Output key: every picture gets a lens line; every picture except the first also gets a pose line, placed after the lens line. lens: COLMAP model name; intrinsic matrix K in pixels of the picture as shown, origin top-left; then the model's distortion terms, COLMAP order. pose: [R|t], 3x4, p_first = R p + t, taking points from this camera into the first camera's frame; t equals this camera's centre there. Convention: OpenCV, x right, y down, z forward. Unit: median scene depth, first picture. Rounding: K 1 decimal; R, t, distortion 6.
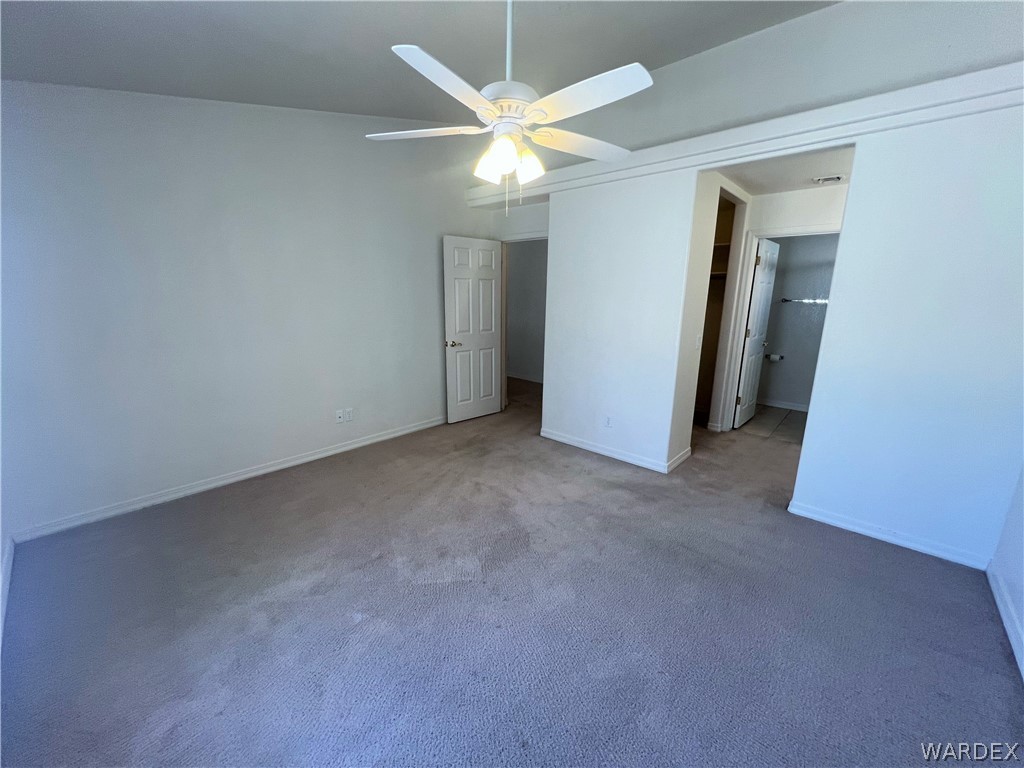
lens RADIAL K [[412.4, 0, 511.5], [0, 412.4, 383.1], [0, 0, 1]] dist [-0.003893, 0.000824]
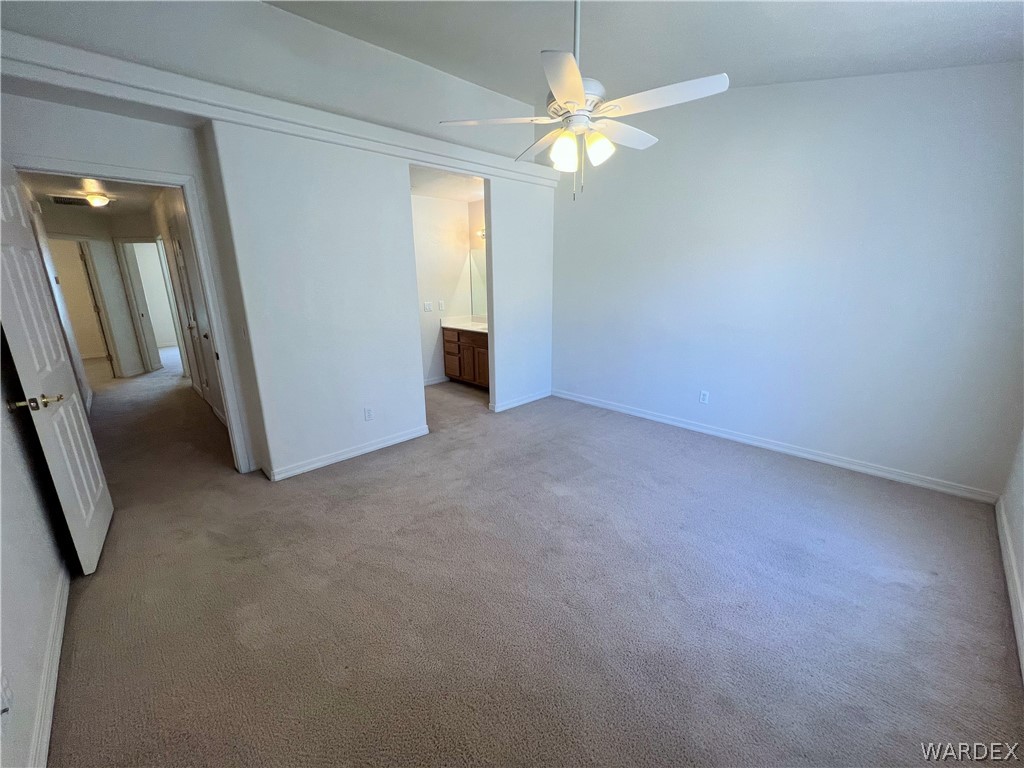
lens RADIAL K [[412.4, 0, 510.2], [0, 412.4, 384.5], [0, 0, 1]] dist [-0.003893, 0.000824]
pose [[0.057390, -0.266516, 0.962120, -0.647761], [0.227304, 0.941886, 0.247353, -0.133099], [-0.972131, 0.204499, 0.114635, 0.599757]]
